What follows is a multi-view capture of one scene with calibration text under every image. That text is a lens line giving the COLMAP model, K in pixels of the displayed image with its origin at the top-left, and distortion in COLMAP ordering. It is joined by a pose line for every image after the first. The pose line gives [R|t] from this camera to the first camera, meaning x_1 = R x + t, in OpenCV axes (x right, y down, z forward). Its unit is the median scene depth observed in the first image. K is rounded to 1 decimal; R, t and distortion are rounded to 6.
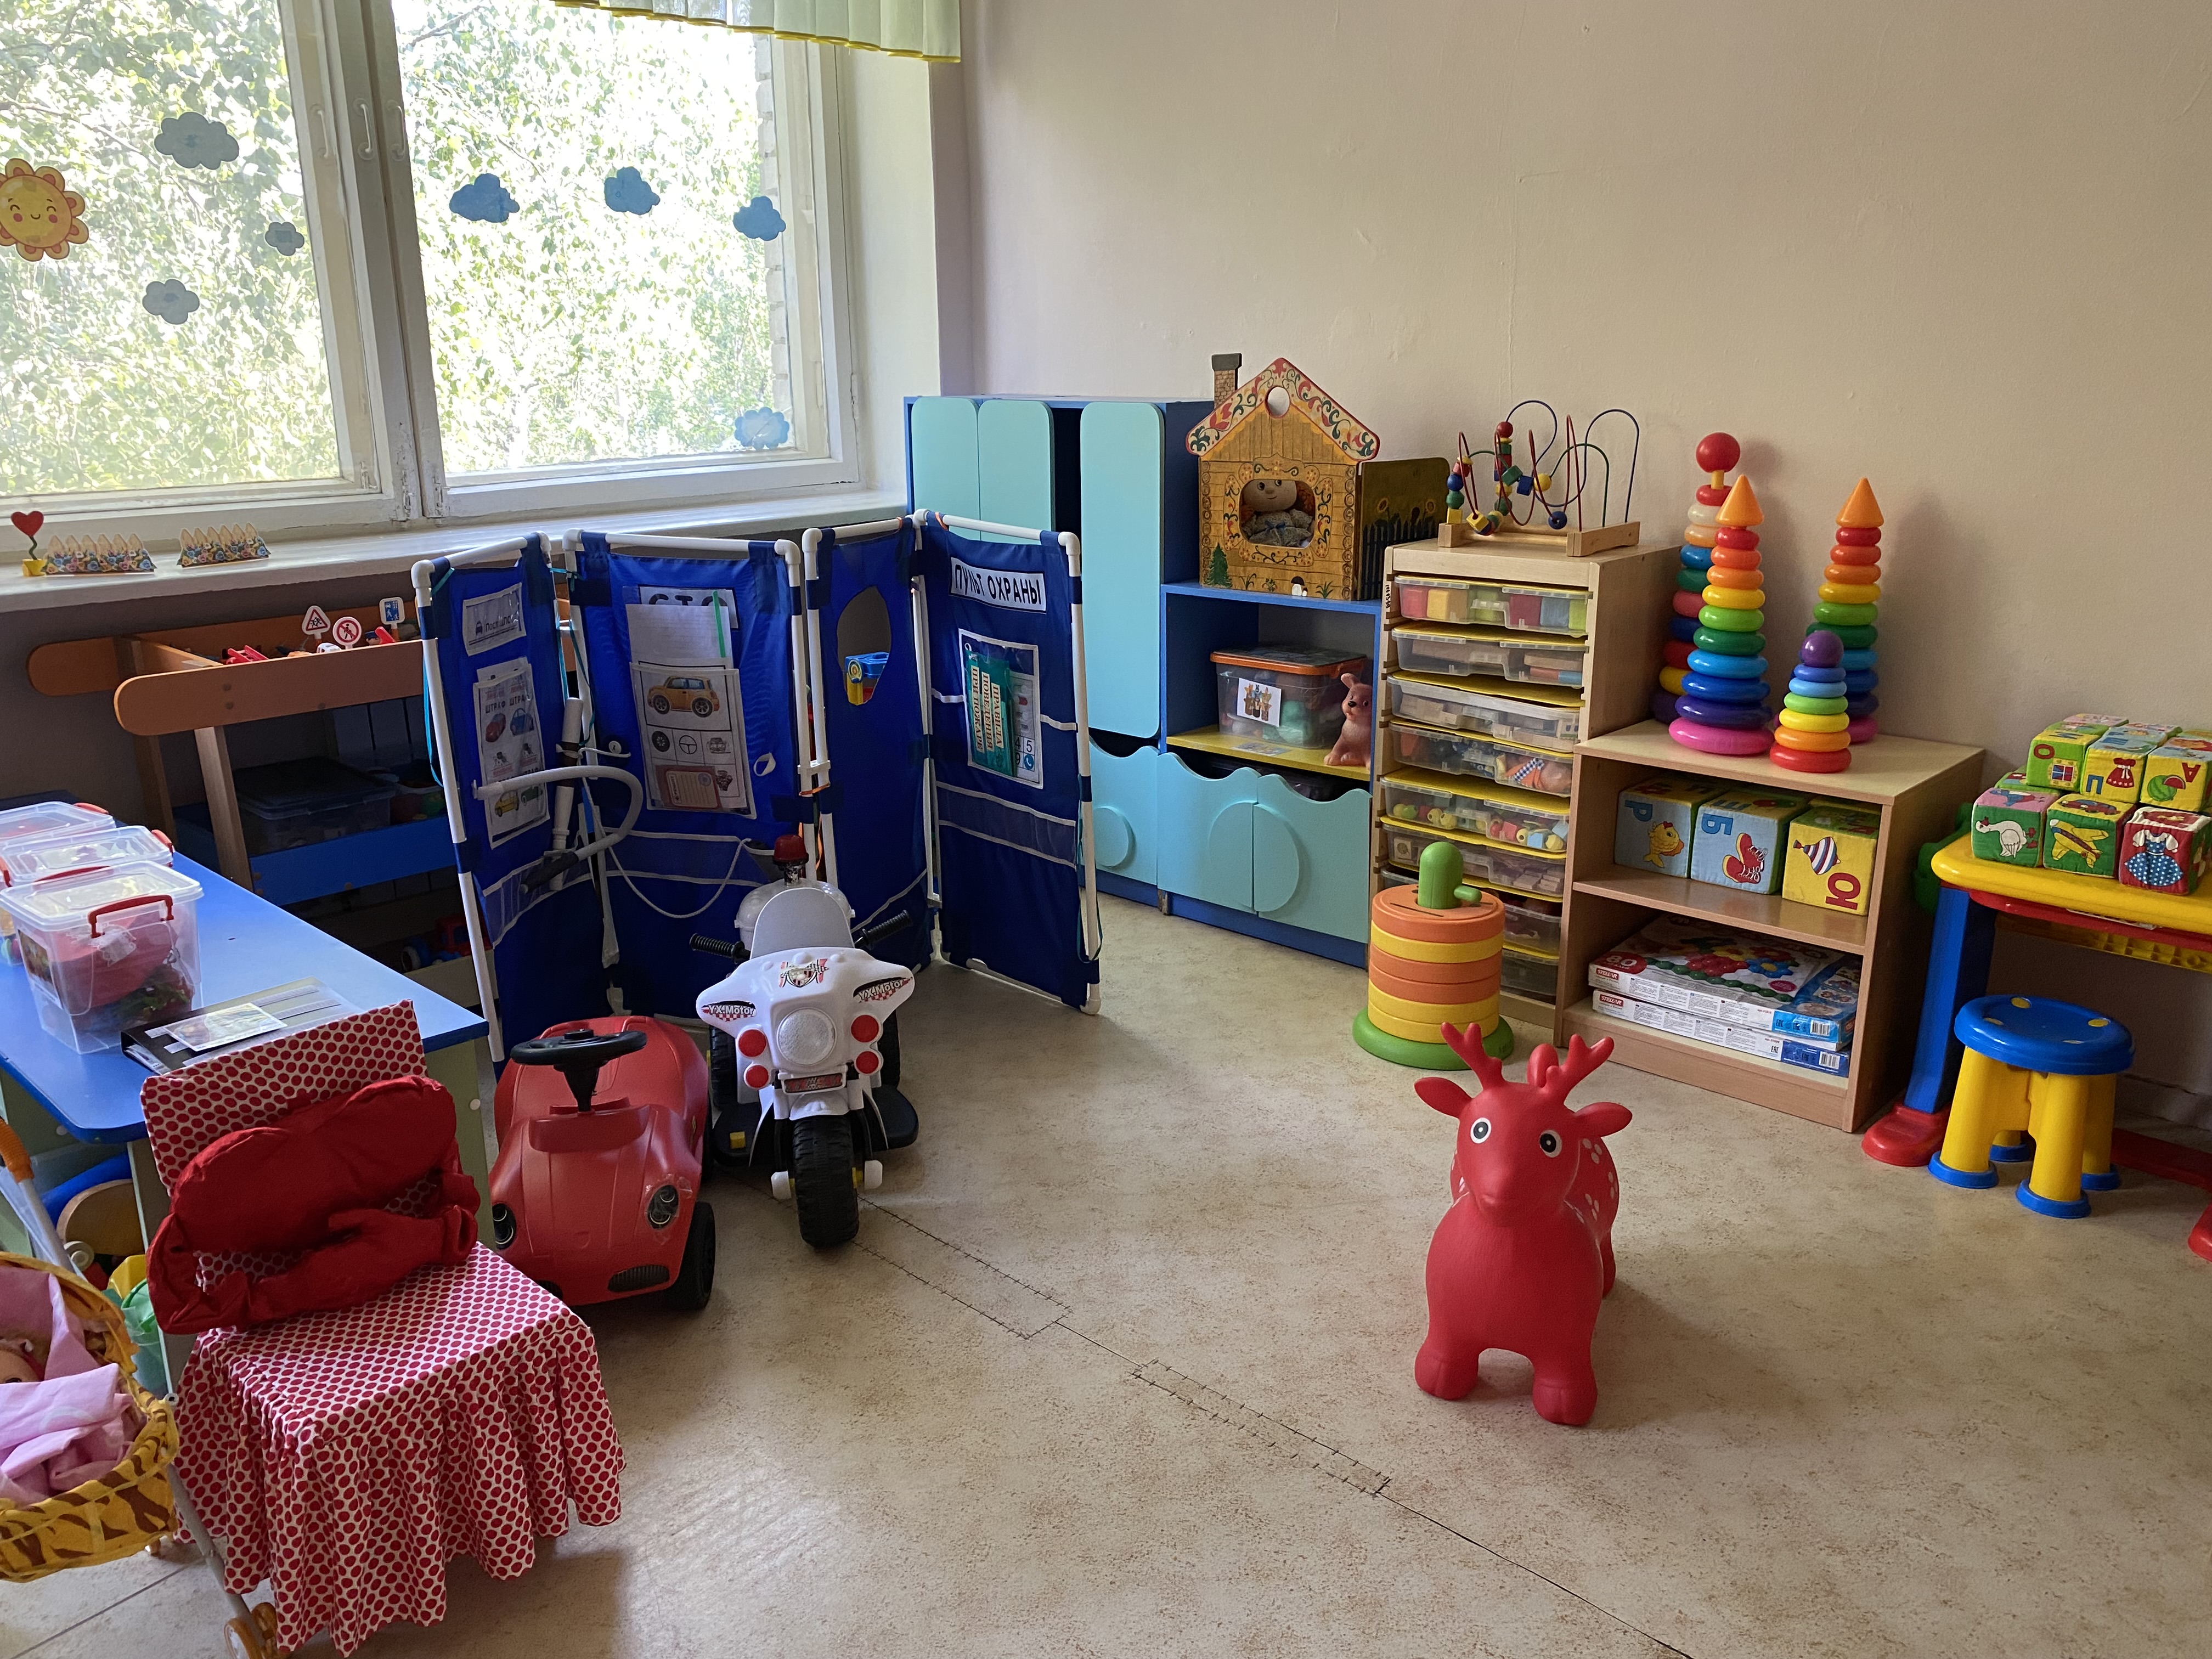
lens RADIAL K [[1688.4, 0, 1106.0], [0, 1688.4, 829.5], [0, 0, 1]] dist [0.015532, 0.003783]
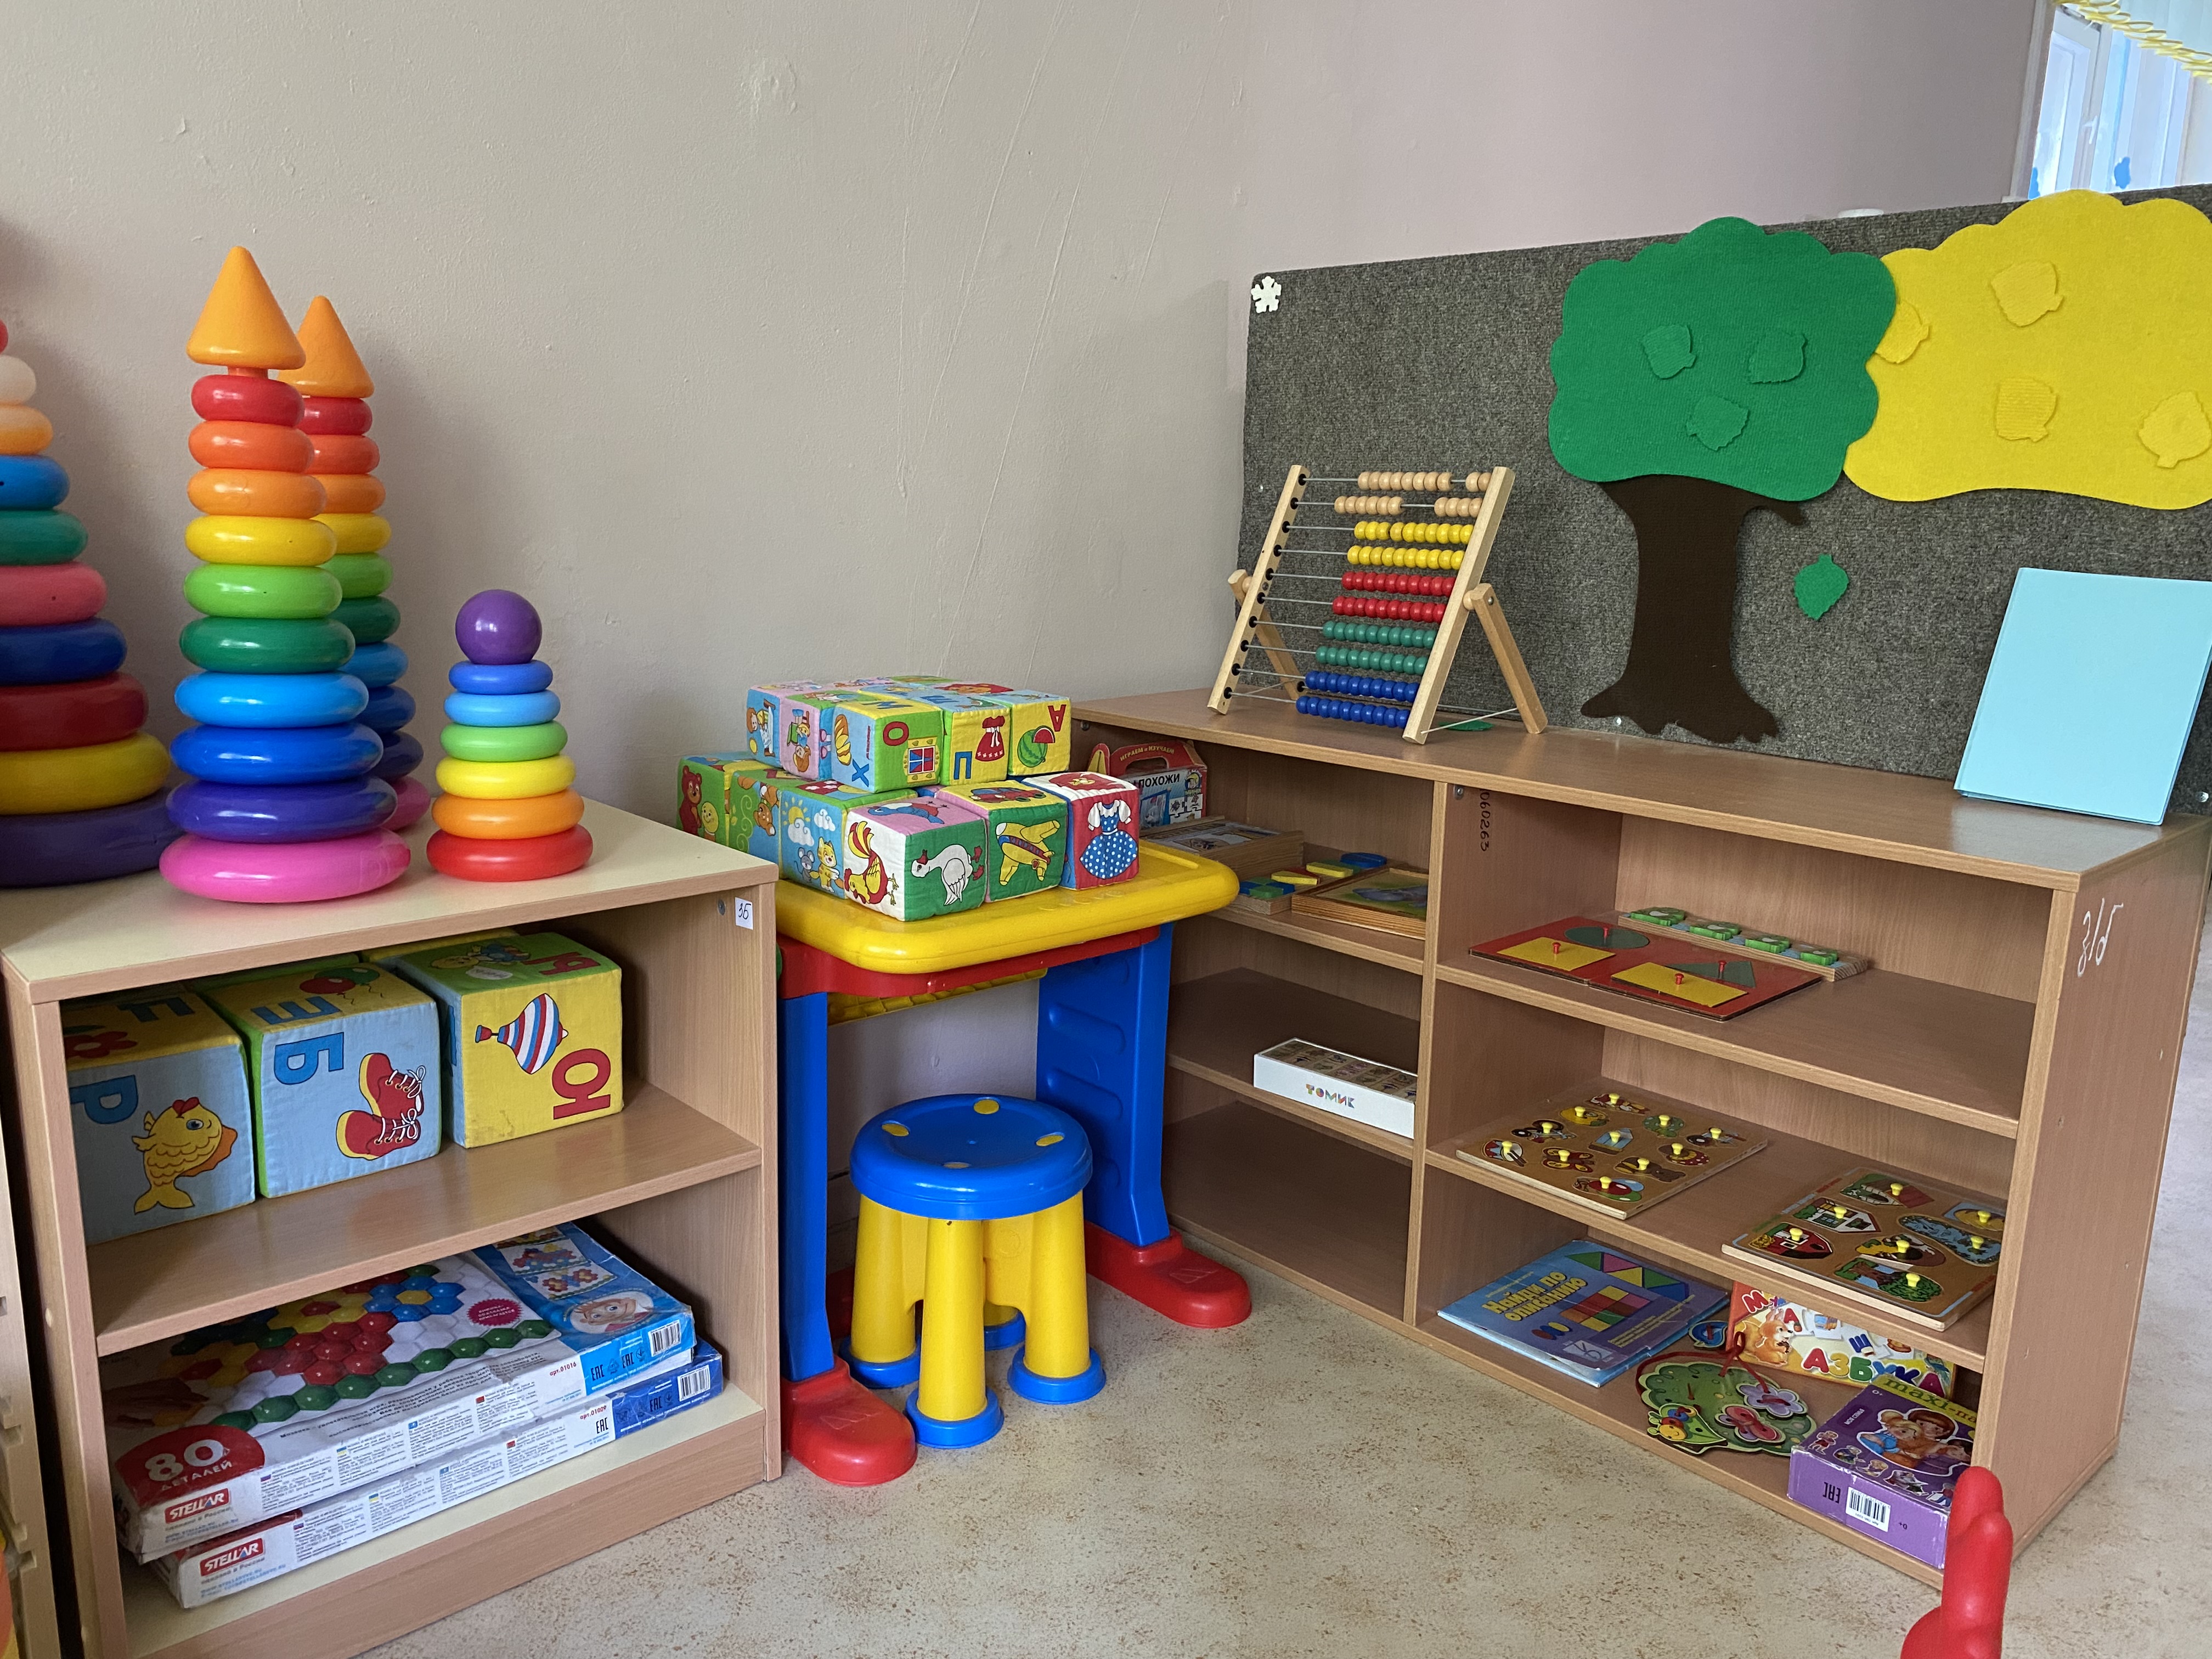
lens RADIAL K [[1688.4, 0, 1106.0], [0, 1688.4, 829.5], [0, 0, 1]] dist [0.015532, 0.003783]
pose [[0.093783, -0.199001, 0.975502, -0.048712], [0.253779, 0.952232, 0.169856, -0.089241], [-0.962705, 0.231632, 0.139806, 0.769423]]
